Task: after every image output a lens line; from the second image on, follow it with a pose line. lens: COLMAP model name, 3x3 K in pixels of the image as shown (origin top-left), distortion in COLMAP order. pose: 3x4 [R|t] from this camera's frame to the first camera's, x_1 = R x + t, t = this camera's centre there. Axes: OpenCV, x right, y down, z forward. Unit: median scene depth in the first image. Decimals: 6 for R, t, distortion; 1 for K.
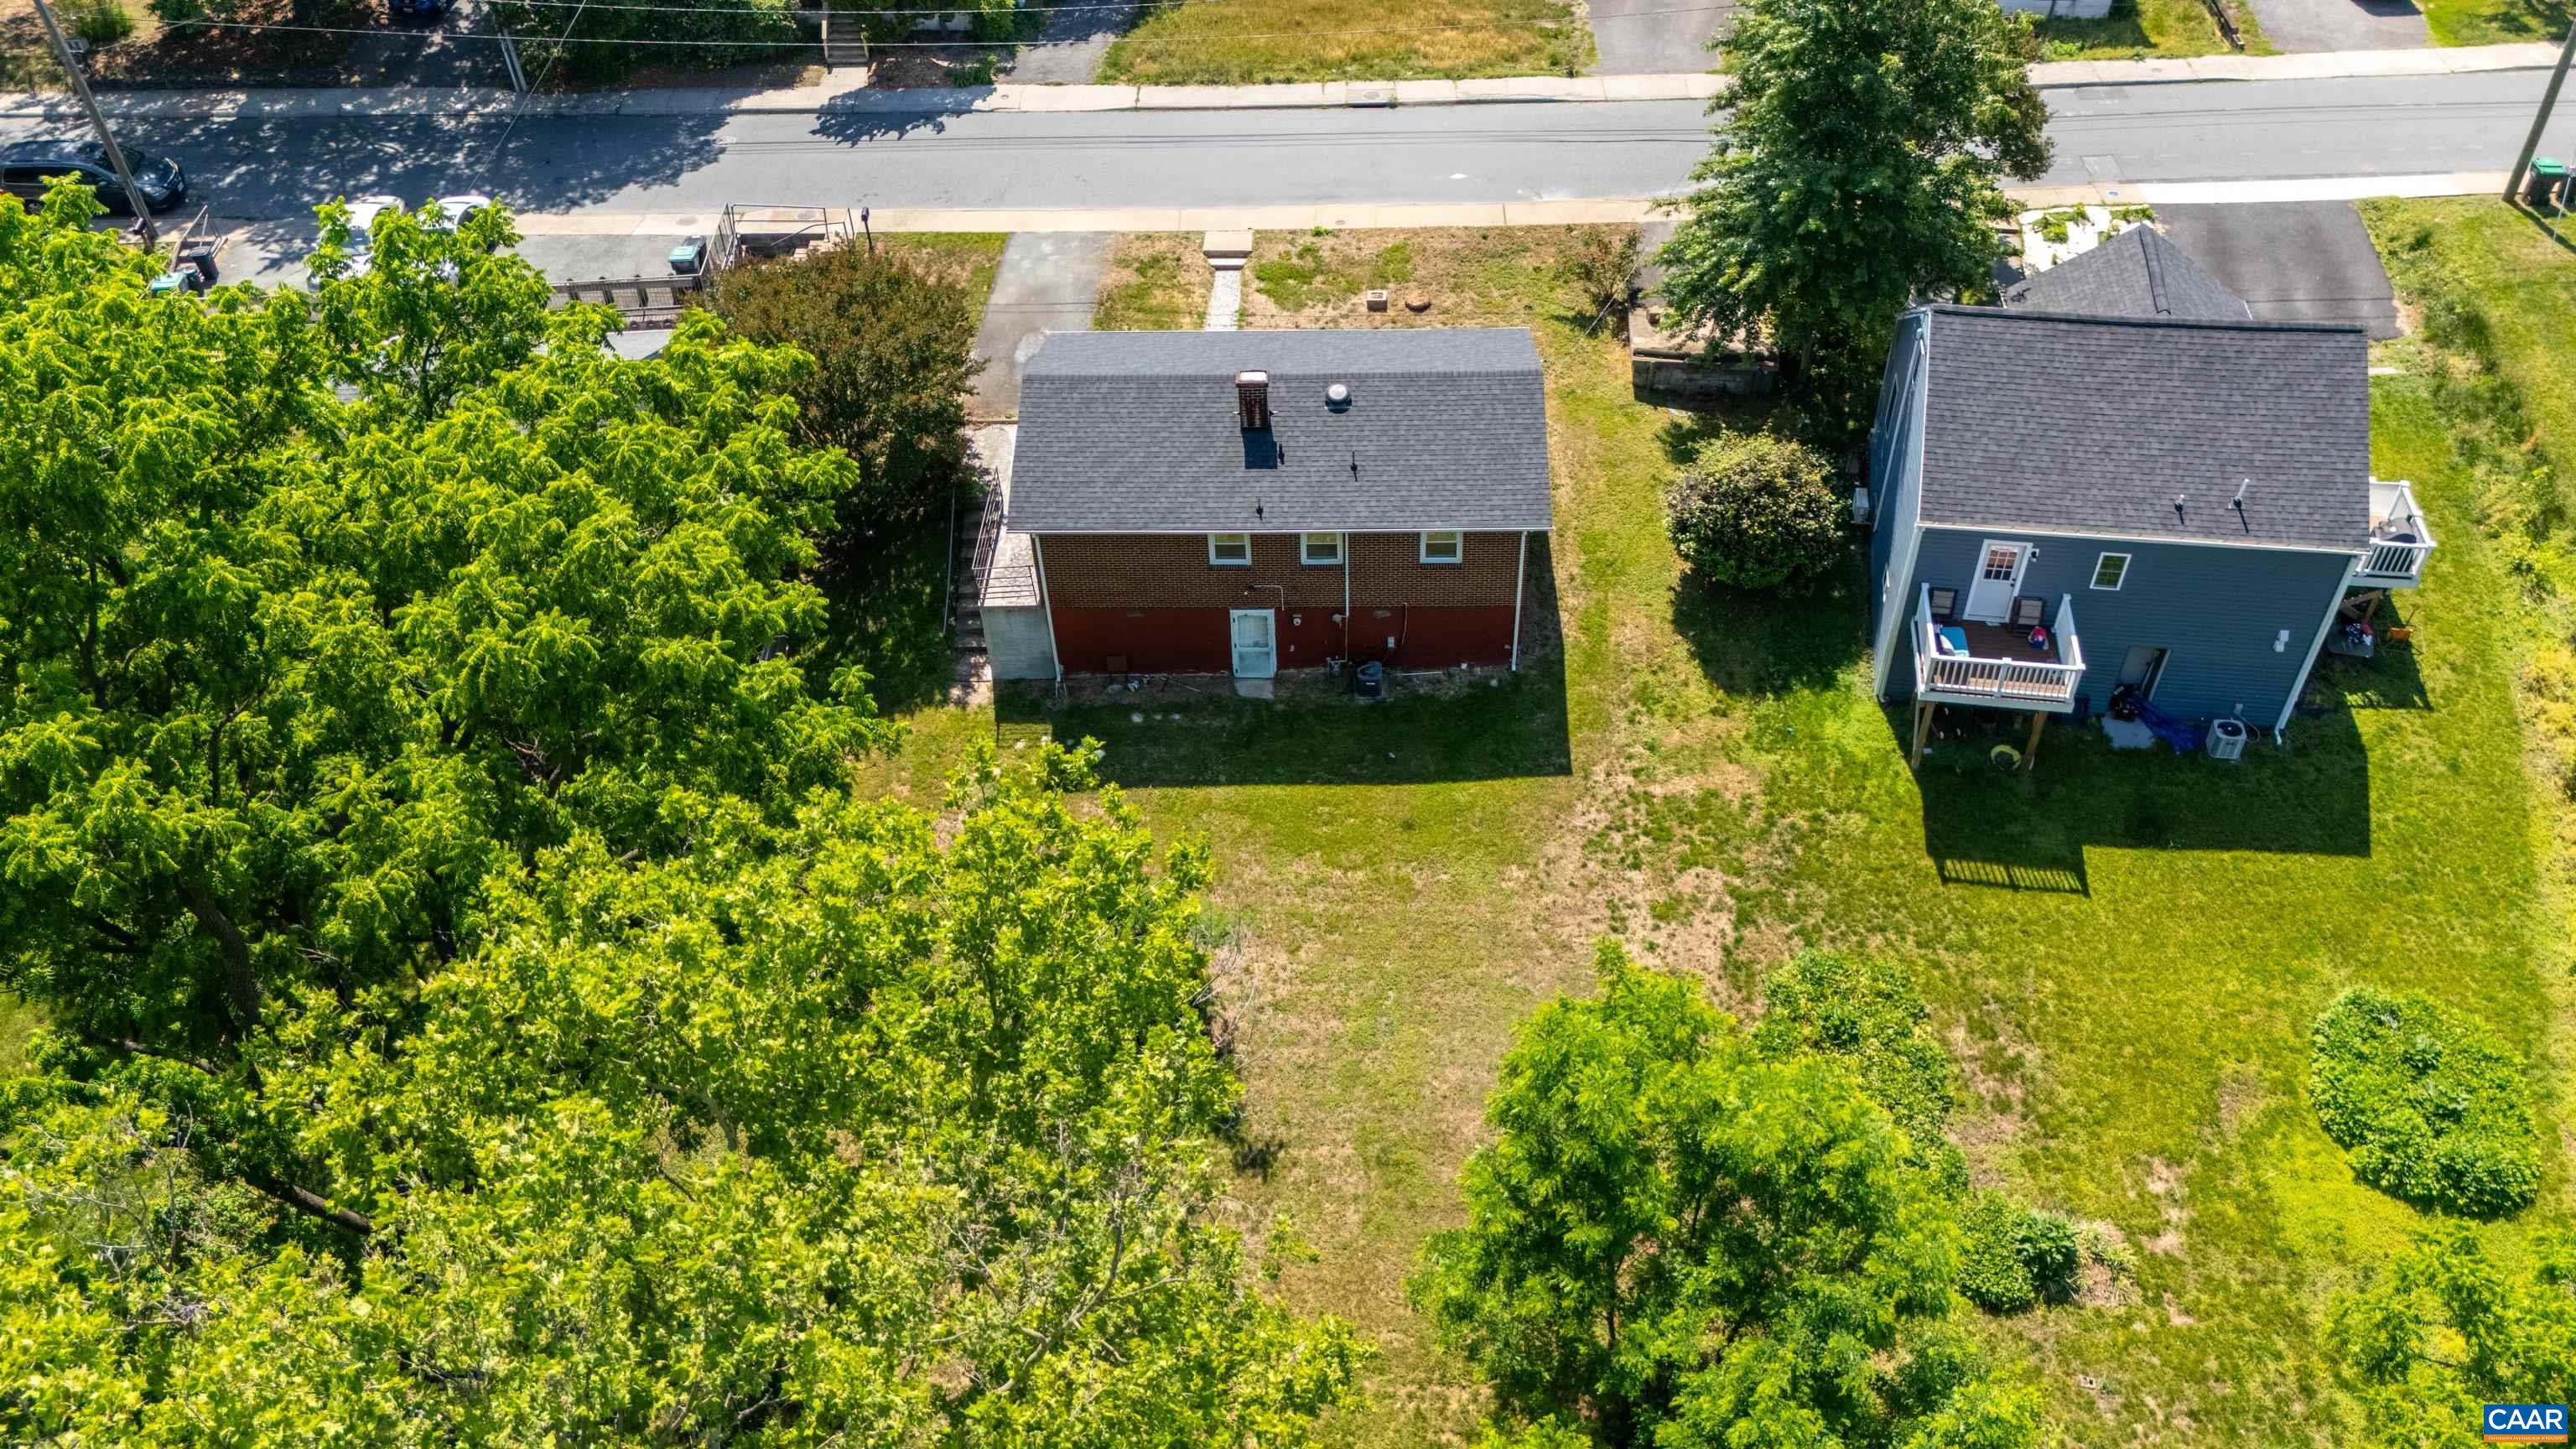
lens RADIAL K [[1919.2, 0, 1291.1], [0, 1919.2, 708.2], [0, 0, 1]] dist [0.067685, -0.079603]
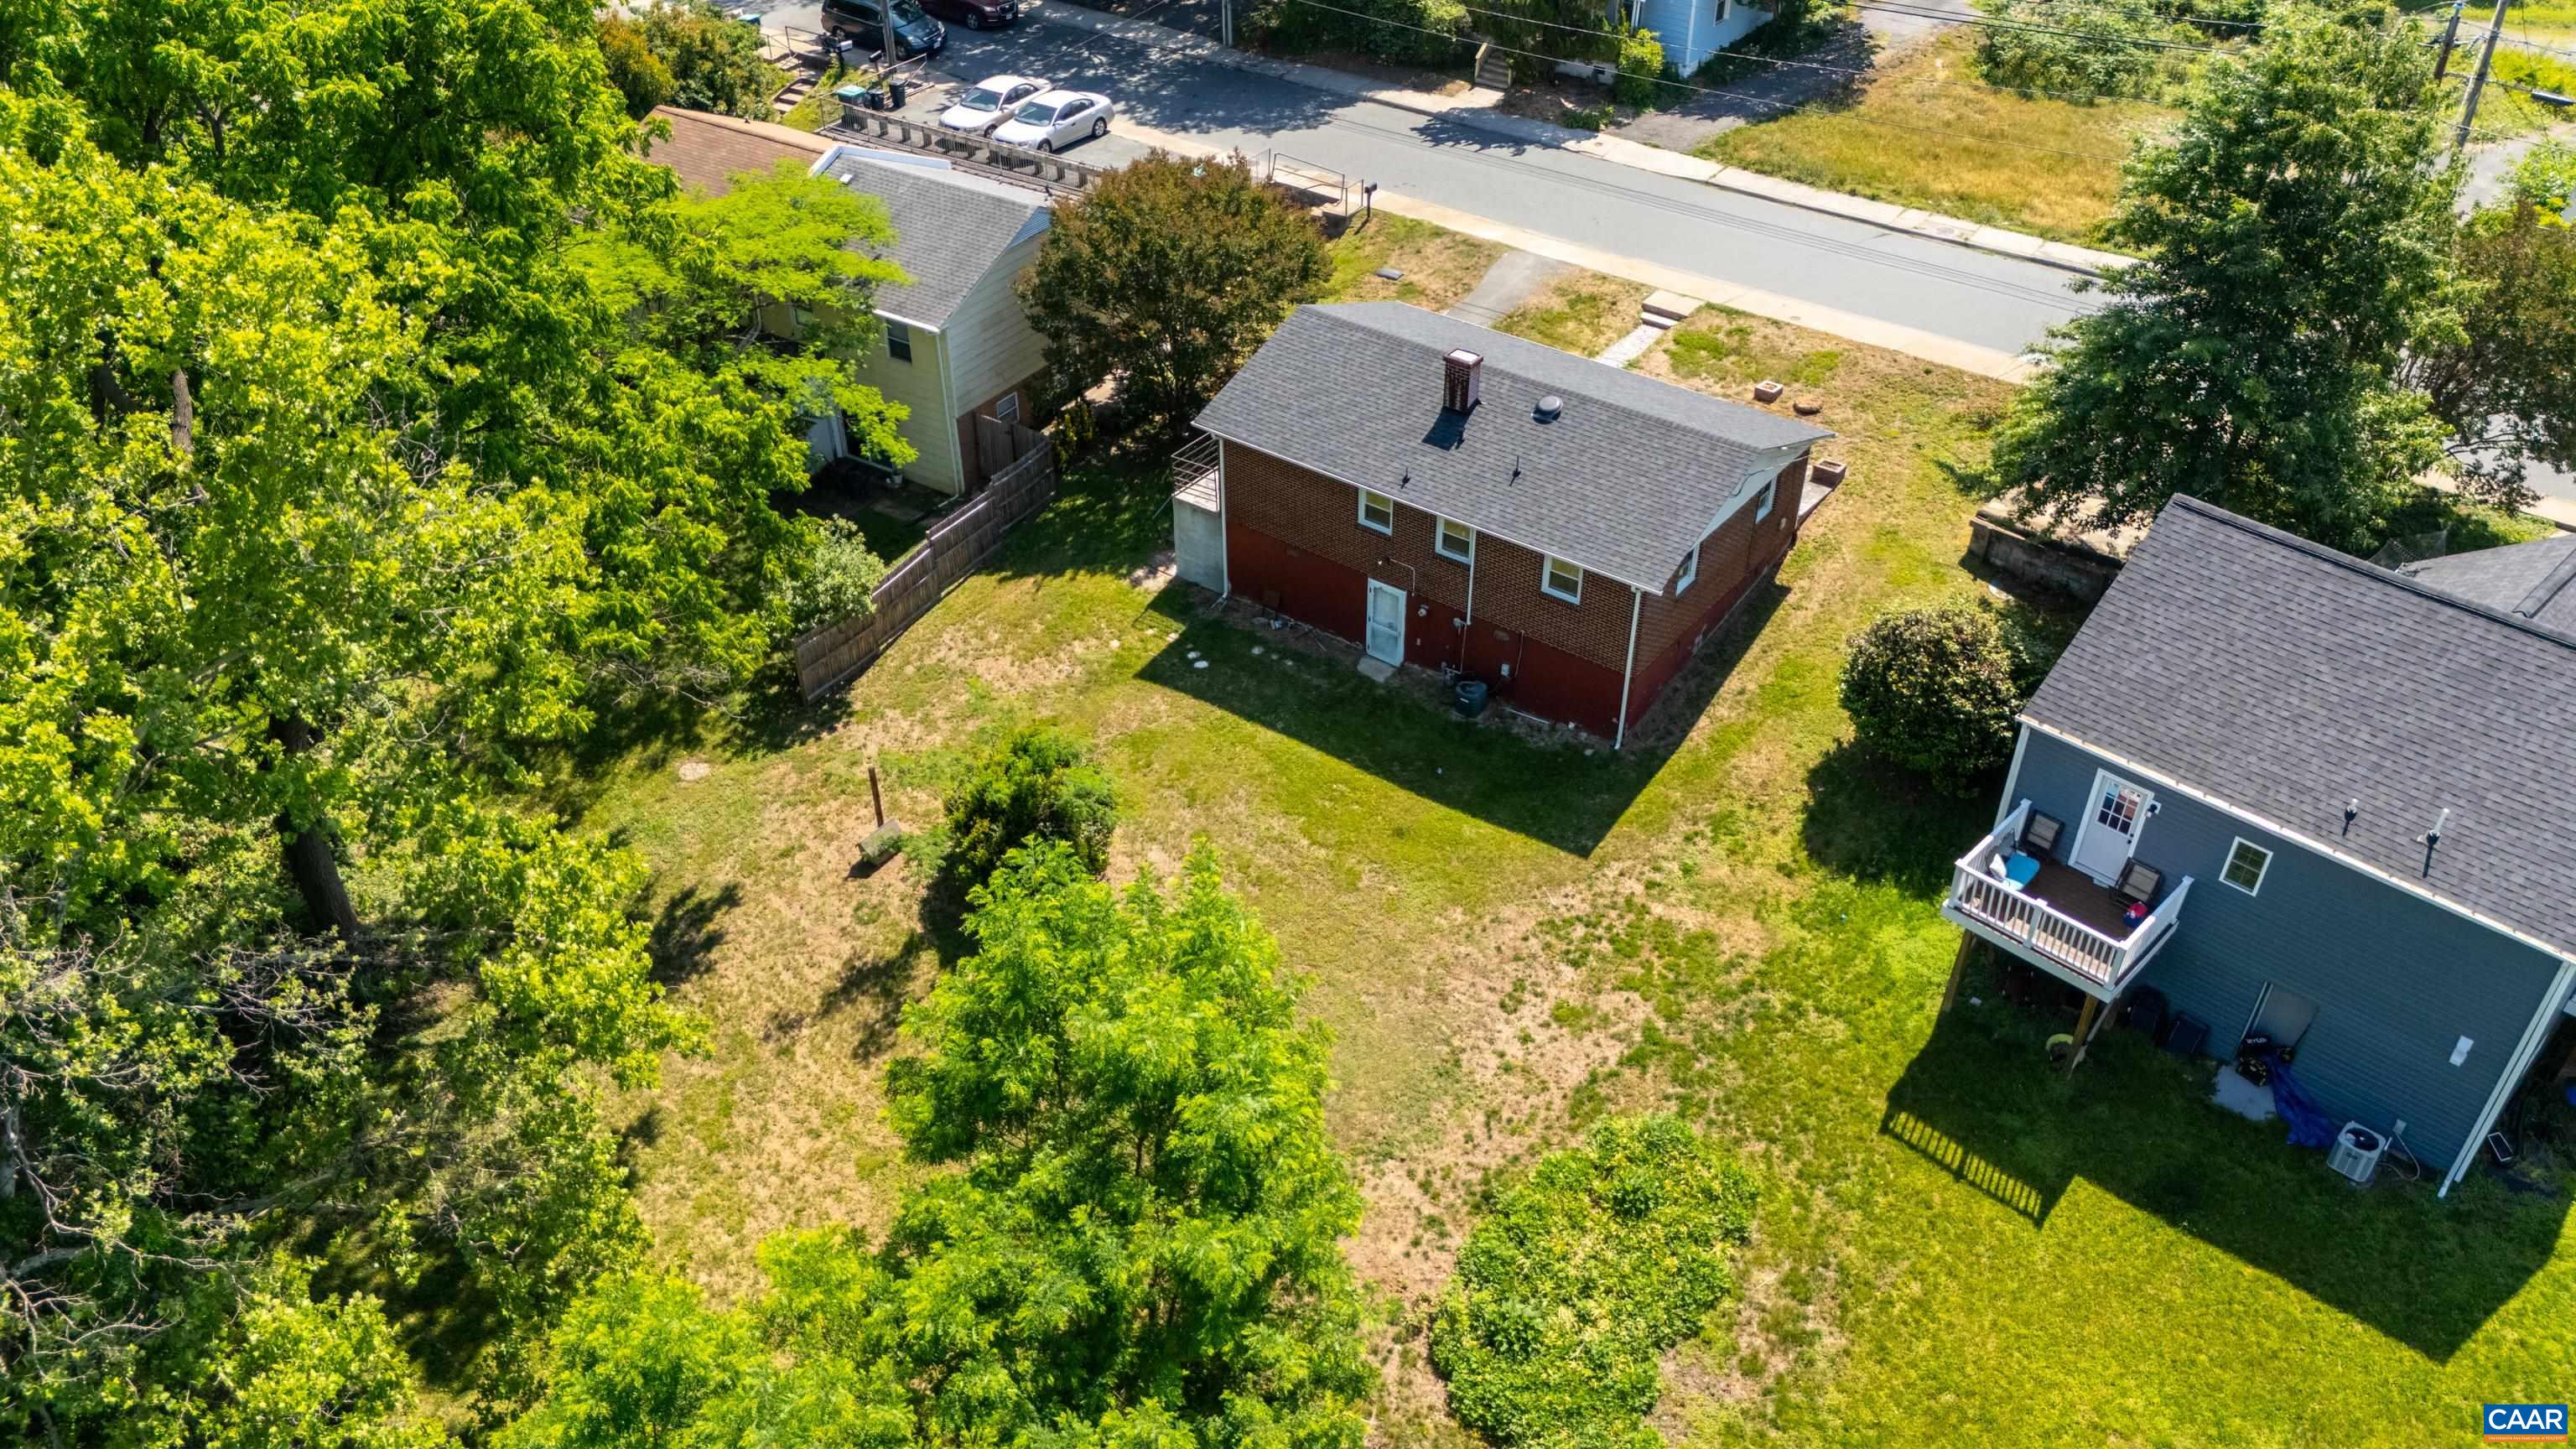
lens RADIAL K [[1908.4, 0, 1288.0], [0, 1908.4, 724.5], [0, 0, 1]] dist [0.031780, -0.001633]
pose [[0.814687, 0.367700, -0.448421, 0.398726], [-0.406212, 0.913710, 0.011227, 0.023202], [0.413855, 0.173008, 0.893752, 0.125118]]
